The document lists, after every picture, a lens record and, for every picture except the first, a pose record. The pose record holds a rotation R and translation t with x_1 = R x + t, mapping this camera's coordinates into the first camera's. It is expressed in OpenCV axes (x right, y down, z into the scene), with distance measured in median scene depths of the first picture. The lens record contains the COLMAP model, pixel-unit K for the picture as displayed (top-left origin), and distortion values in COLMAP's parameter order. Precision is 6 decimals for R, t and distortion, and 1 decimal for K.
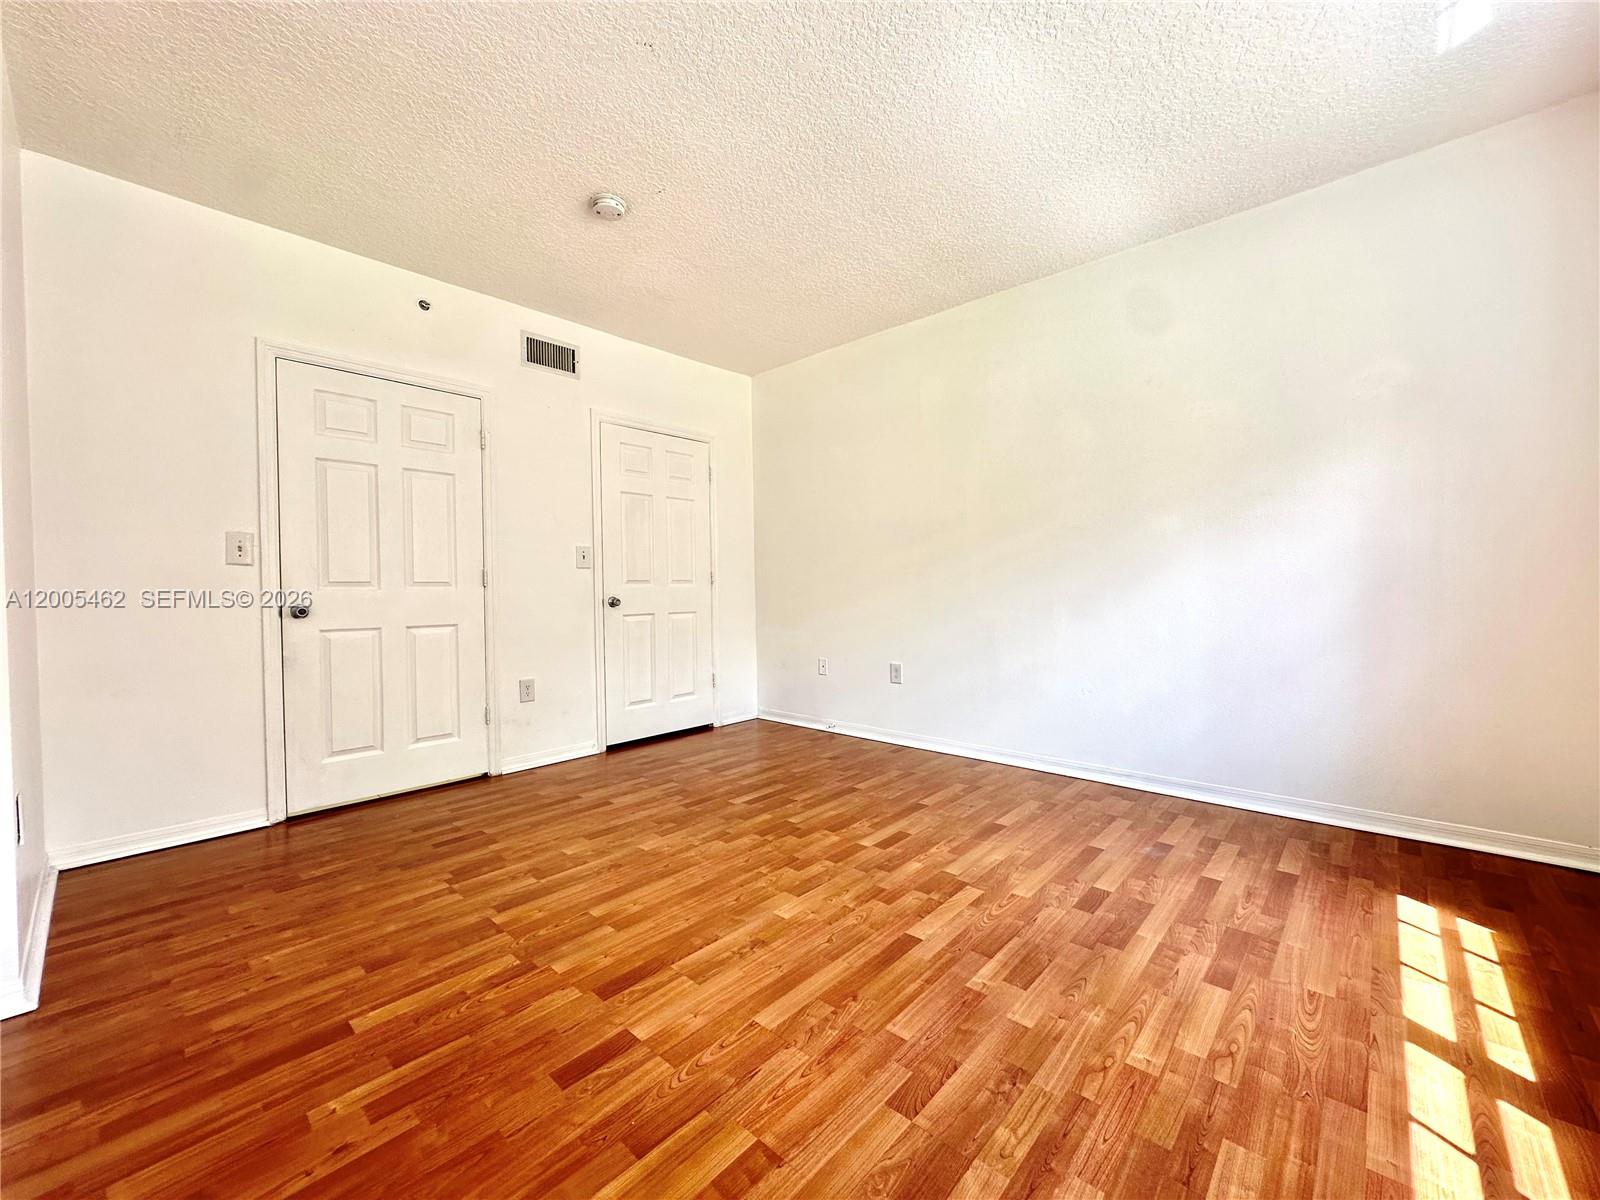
lens RADIAL K [[639.9, 0, 800.0], [0, 639.9, 600.0], [0, 0, 1]] dist [-0.001595, 0.000206]
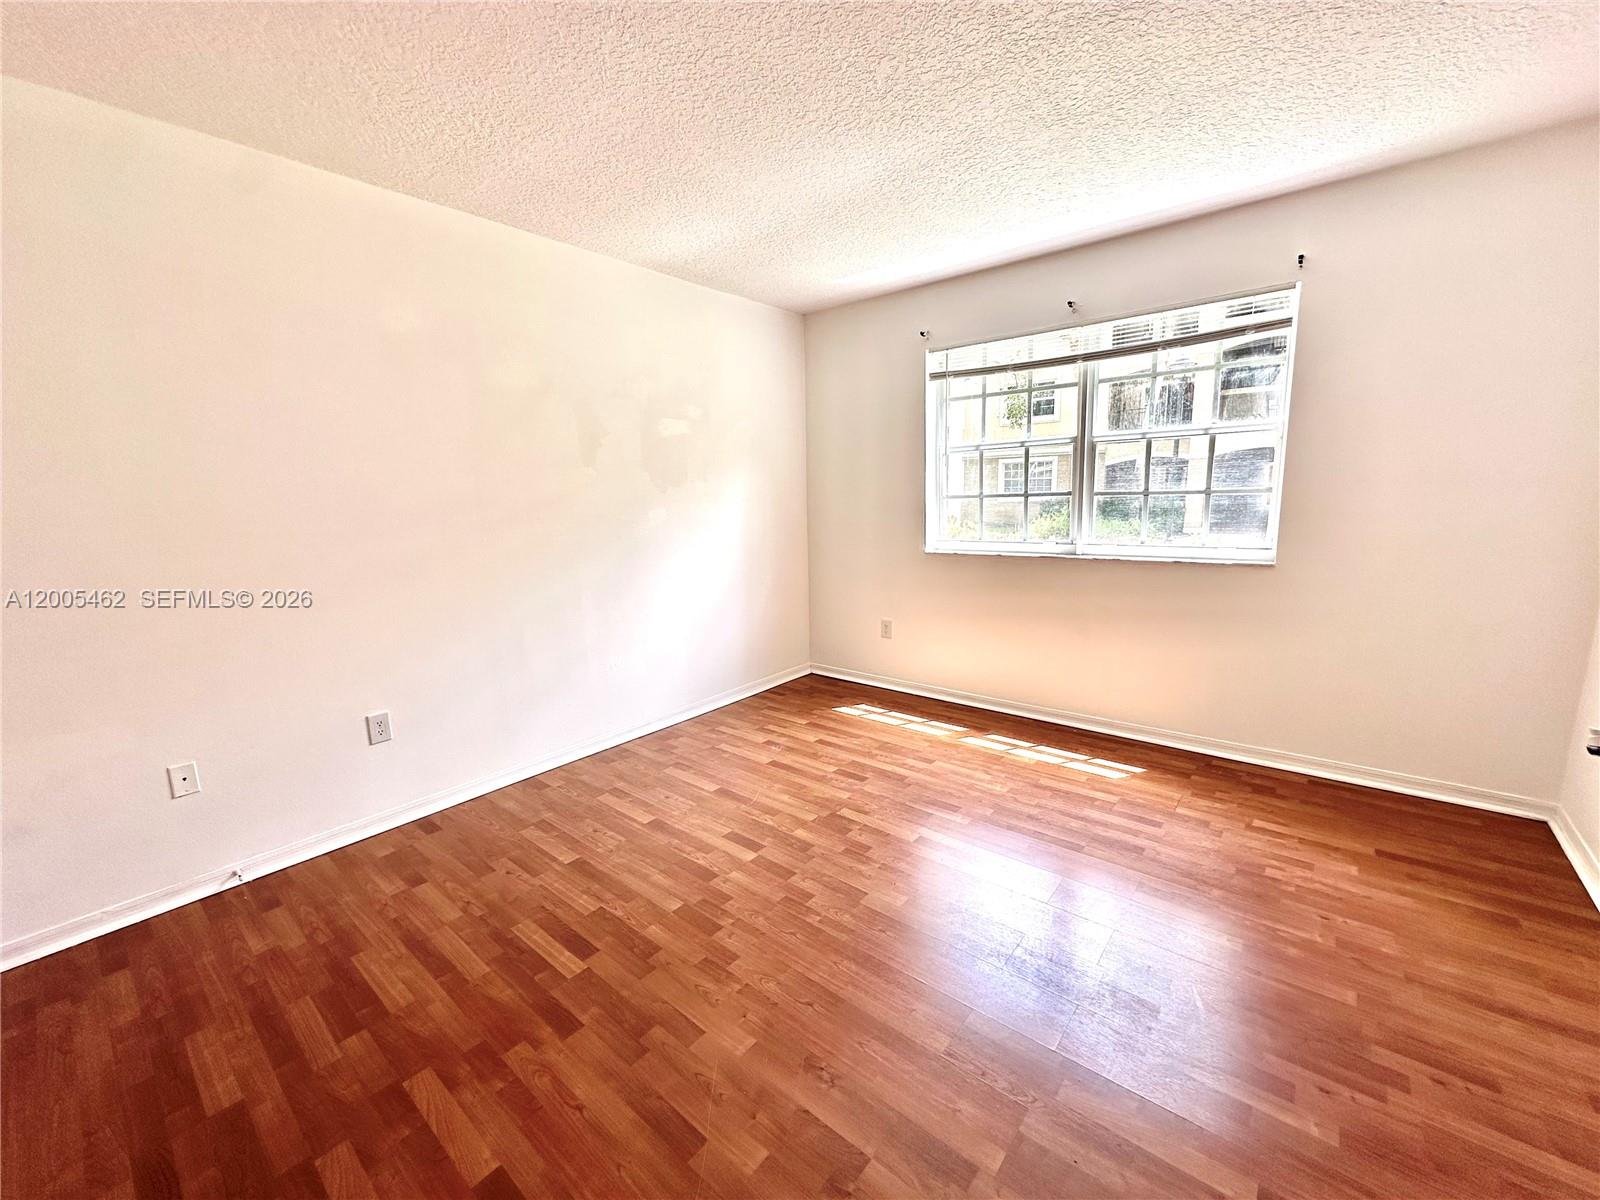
lens RADIAL K [[639.9, 0, 800.0], [0, 639.9, 600.0], [0, 0, 1]] dist [-0.001595, 0.000206]
pose [[-0.046233, -0.155295, 0.986786, -0.970777], [0.043390, 0.986597, 0.157298, -0.196706], [-0.997988, 0.050089, -0.038875, 1.113097]]
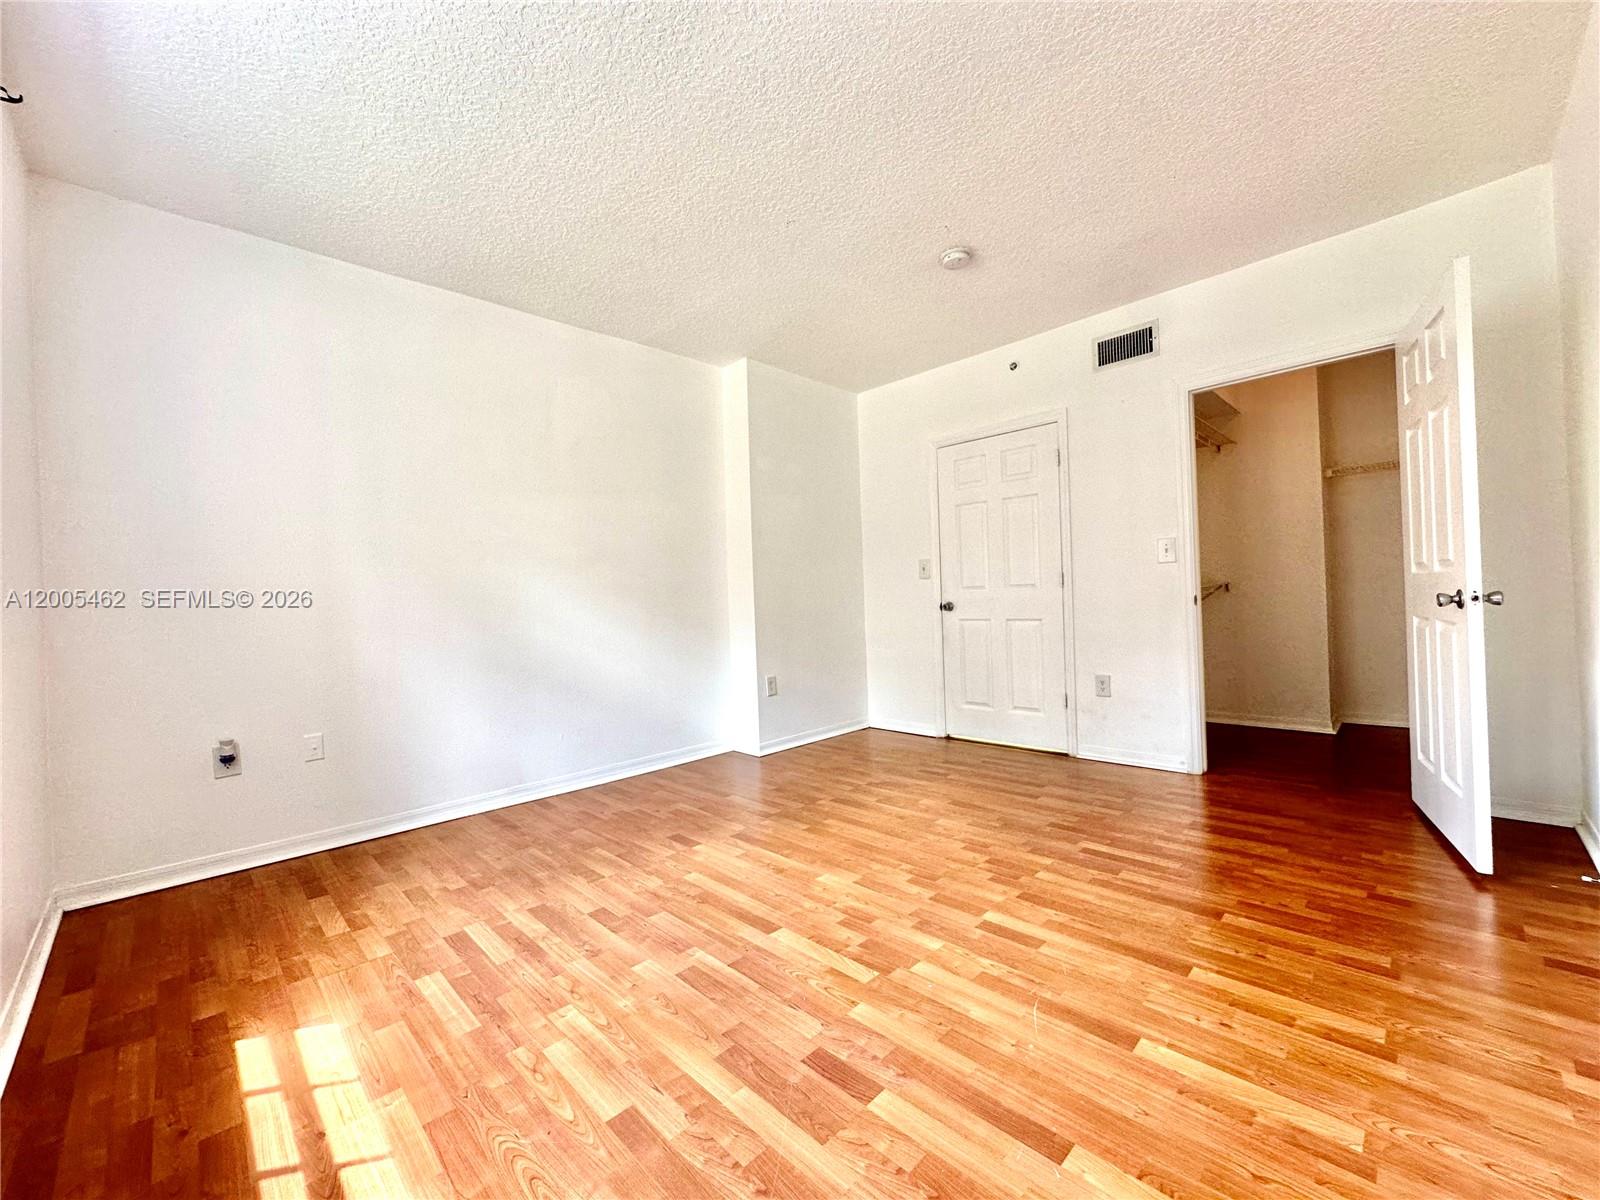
lens RADIAL K [[639.9, 0, 800.0], [0, 639.9, 600.0], [0, 0, 1]] dist [-0.001595, 0.000206]
pose [[-0.049599, 0.012756, -0.998688, 1.073563], [0.021650, 0.999697, 0.011694, -0.034554], [0.998535, -0.021042, -0.049860, 0.957877]]
